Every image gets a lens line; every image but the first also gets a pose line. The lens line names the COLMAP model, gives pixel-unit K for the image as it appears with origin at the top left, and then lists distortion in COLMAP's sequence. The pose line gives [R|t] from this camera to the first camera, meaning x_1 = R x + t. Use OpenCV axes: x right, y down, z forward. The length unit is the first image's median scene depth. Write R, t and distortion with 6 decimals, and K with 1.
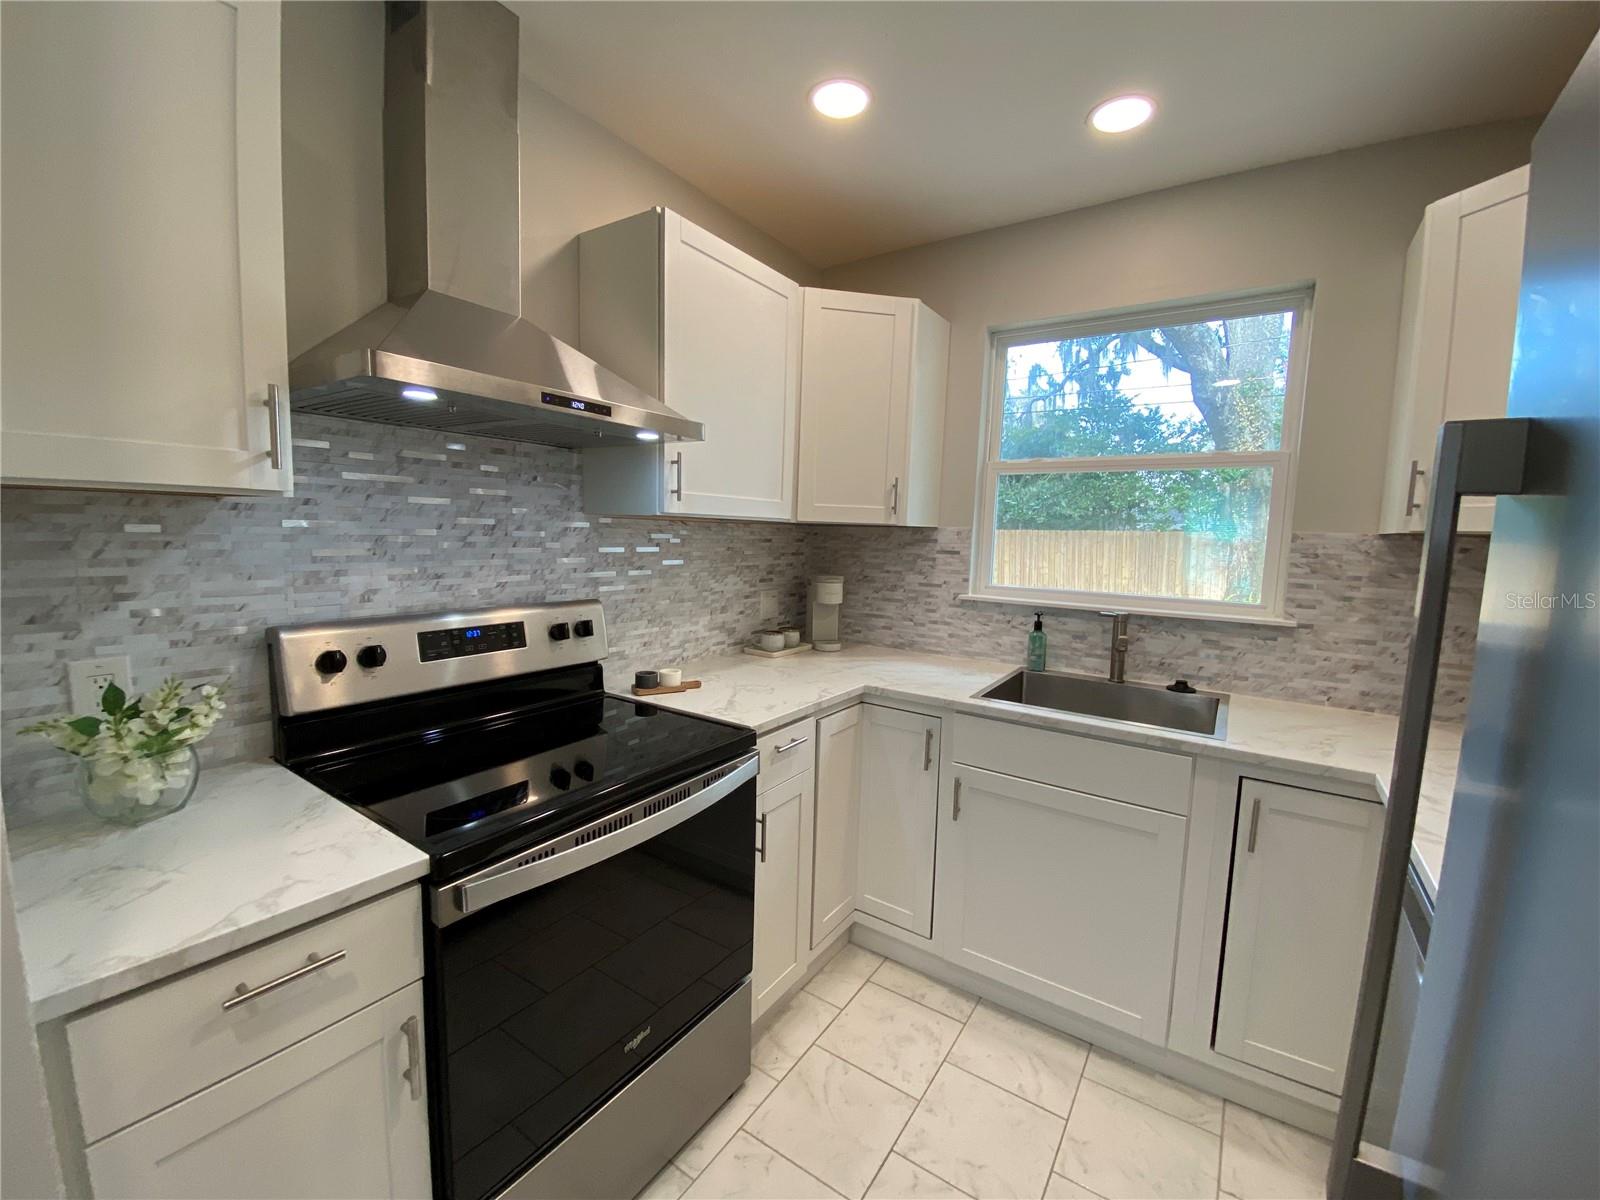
lens RADIAL K [[647.8, 0, 806.0], [0, 647.8, 601.4], [0, 0, 1]] dist [-0.016096, -0.000268]
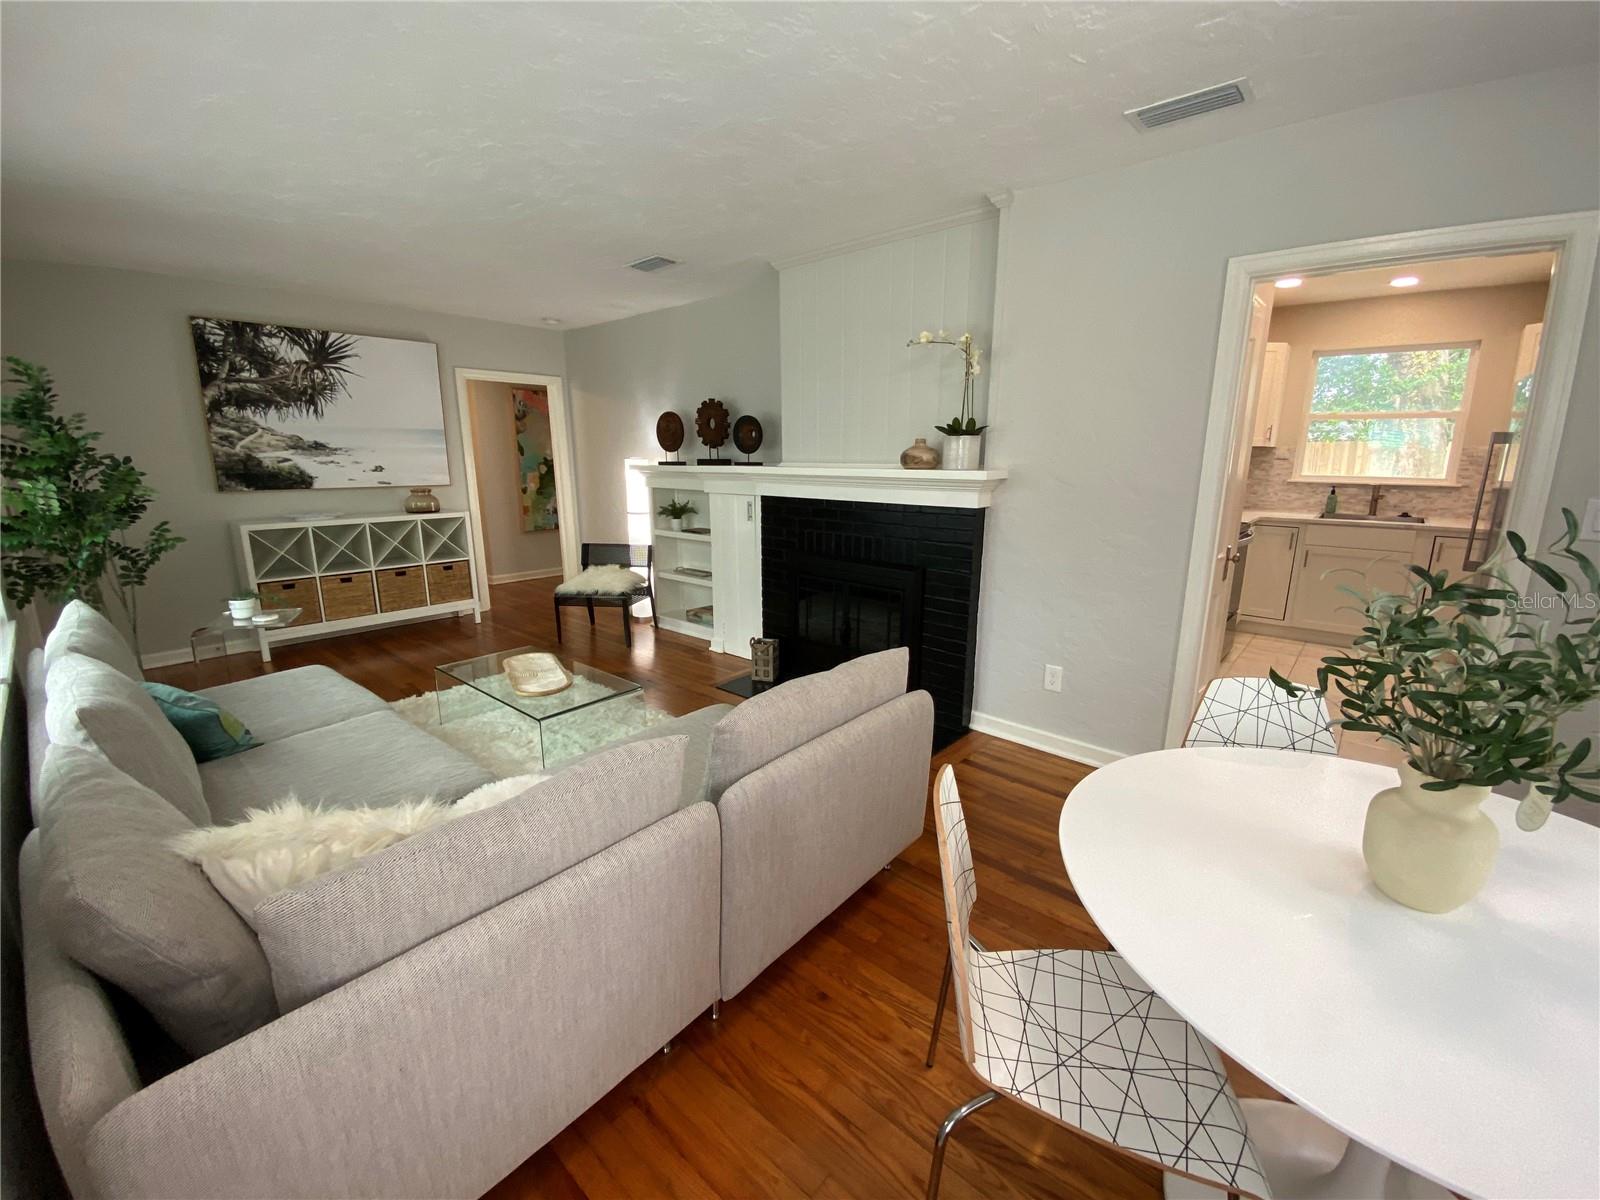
lens RADIAL K [[656.2, 0, 799.8], [0, 656.2, 600.1], [0, 0, 1]] dist [0.018388, -0.019759]
pose [[0.991256, -0.000185, -0.131953, -1.255214], [0.014877, 0.993780, 0.110364, 0.140426], [0.131112, -0.111362, 0.985093, -1.639107]]
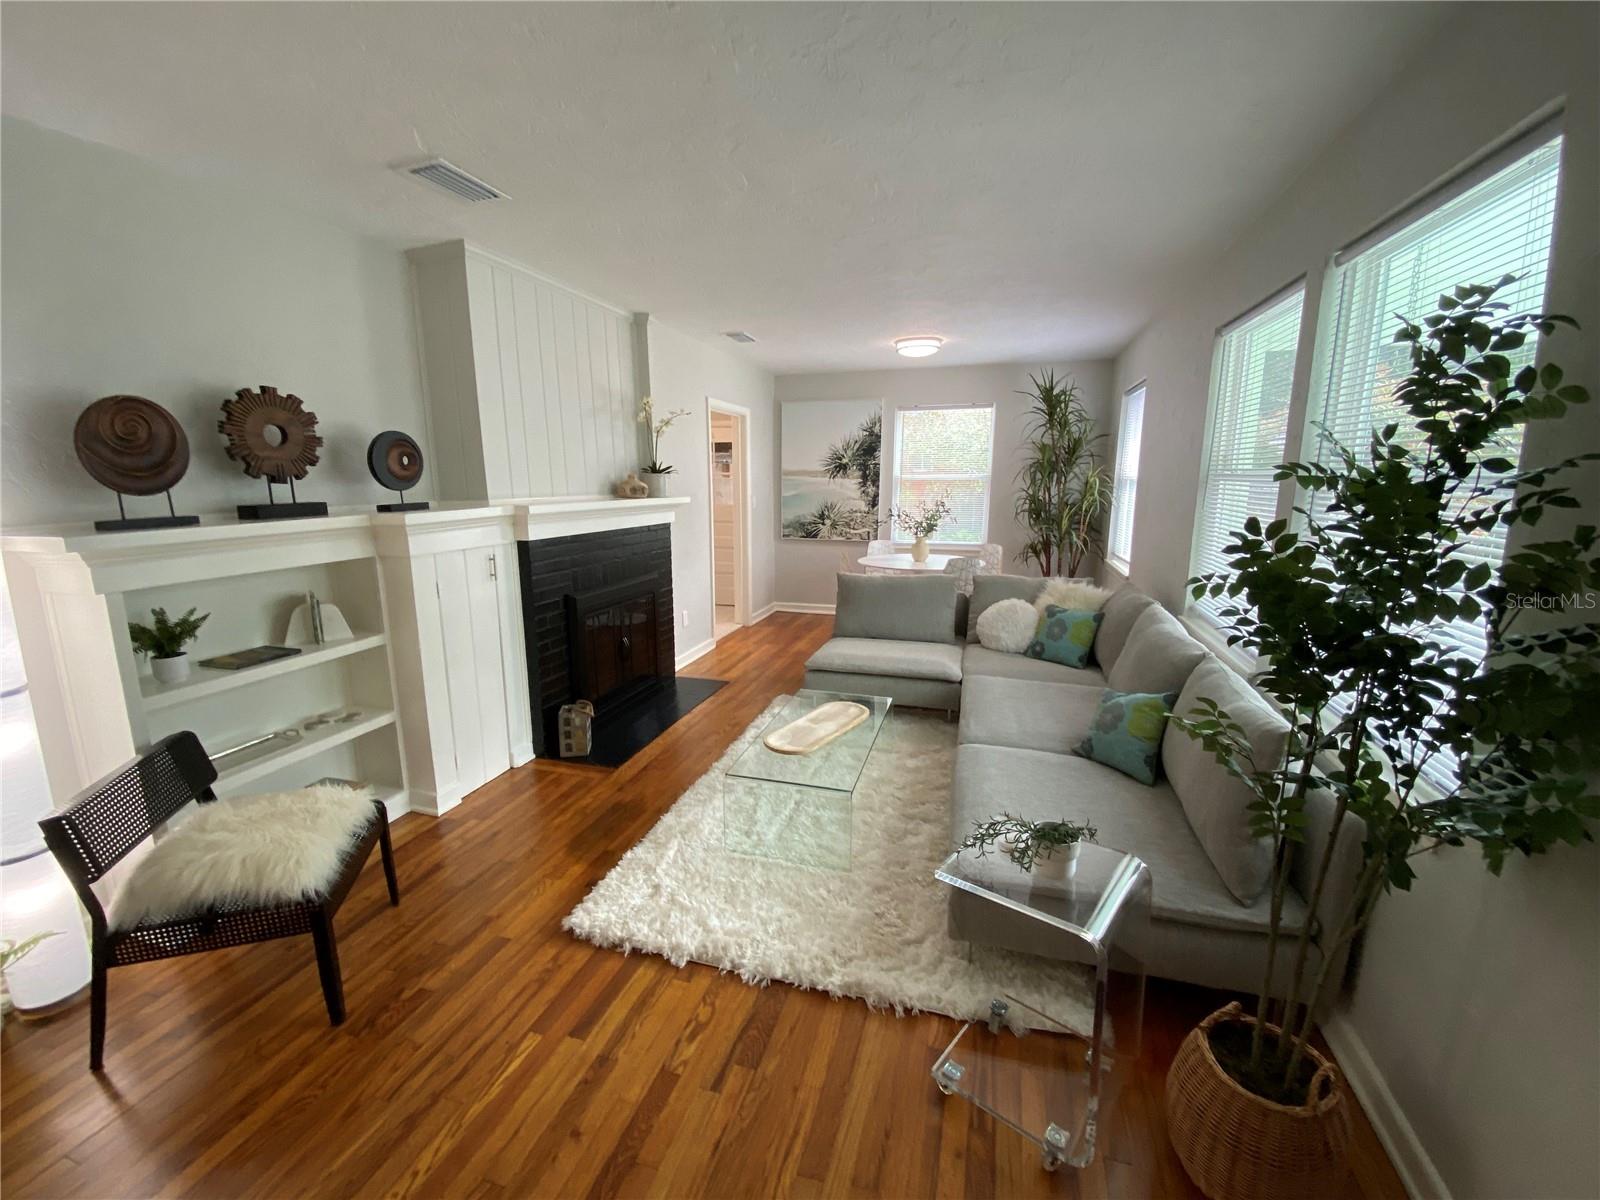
lens RADIAL K [[645.3, 0, 791.5], [0, 645.3, 606.4], [0, 0, 1]] dist [0.021116, -0.017593]
pose [[-0.302339, -0.215716, 0.928471, -3.302398], [0.100169, 0.961472, 0.256002, -0.141433], [-0.947923, 0.170404, -0.269082, 0.173289]]
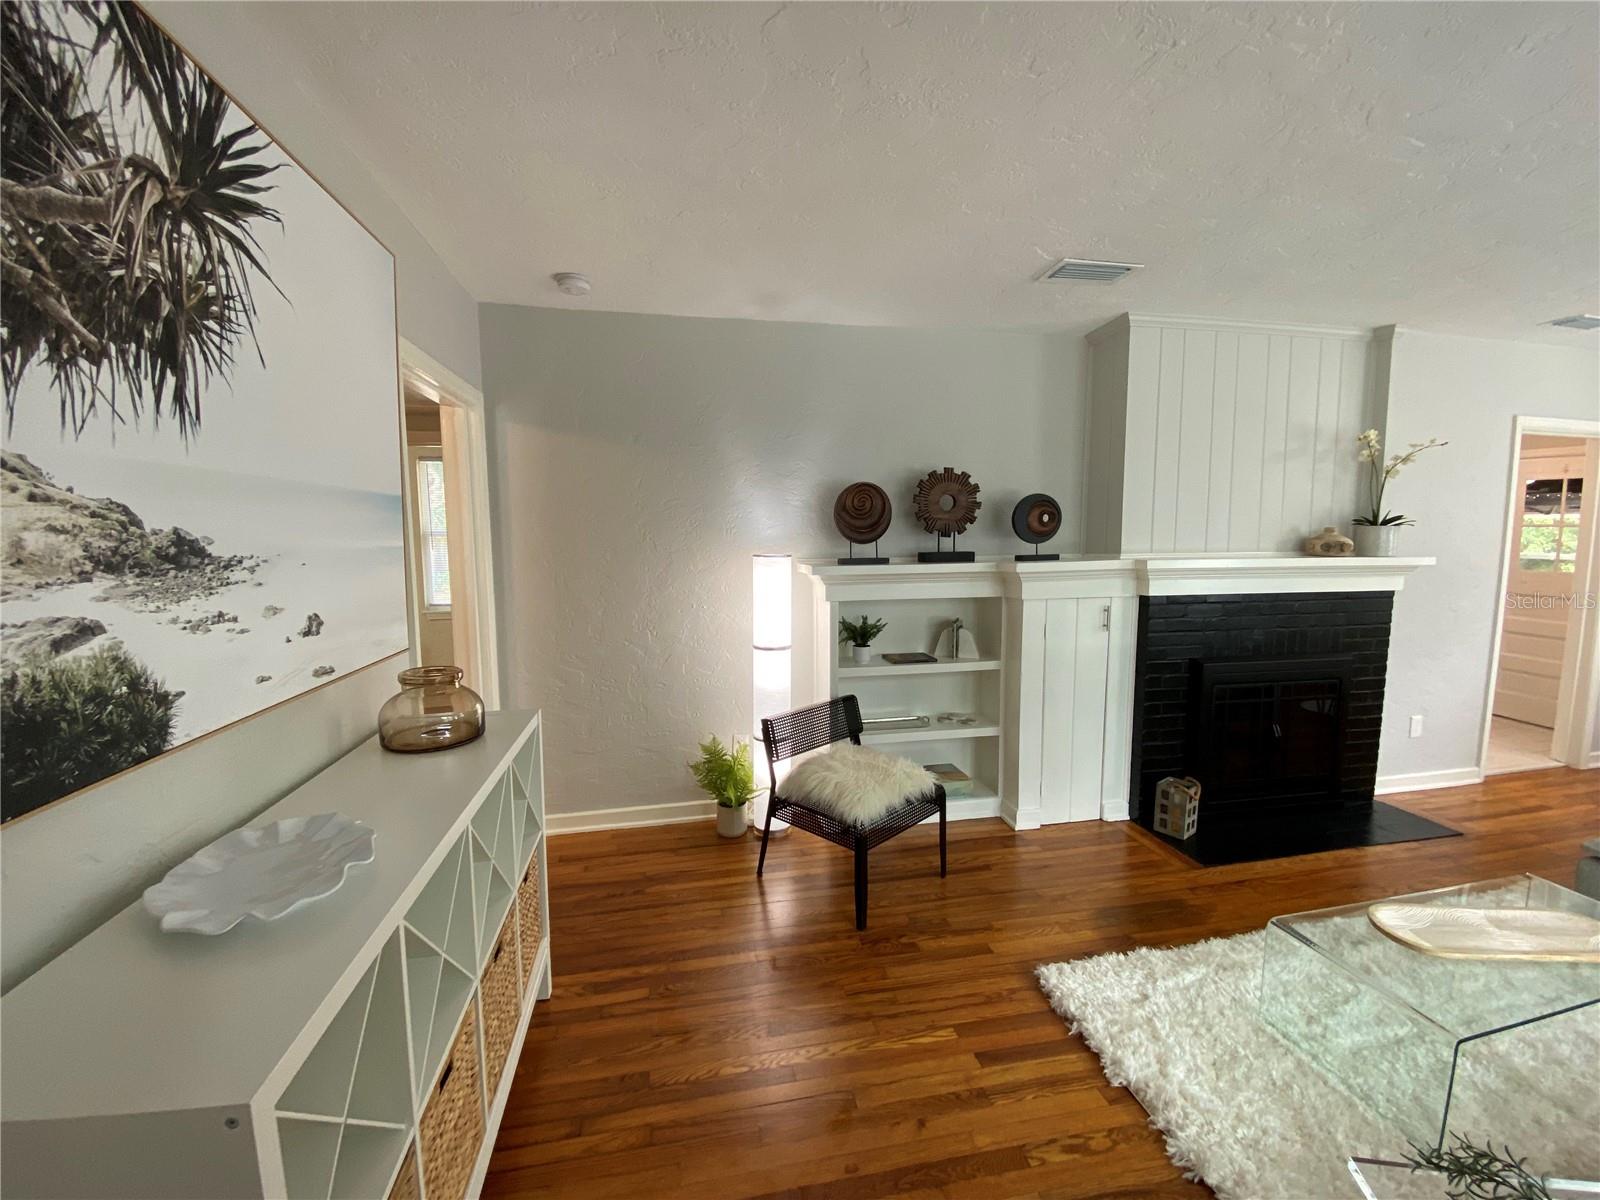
lens RADIAL K [[656.2, 0, 799.8], [0, 656.2, 600.1], [0, 0, 1]] dist [0.018388, -0.019759]
pose [[0.701485, -0.108637, 0.704356, -3.297140], [0.103854, 0.993346, 0.049779, -0.110162], [-0.705077, 0.038231, 0.708100, -0.195725]]
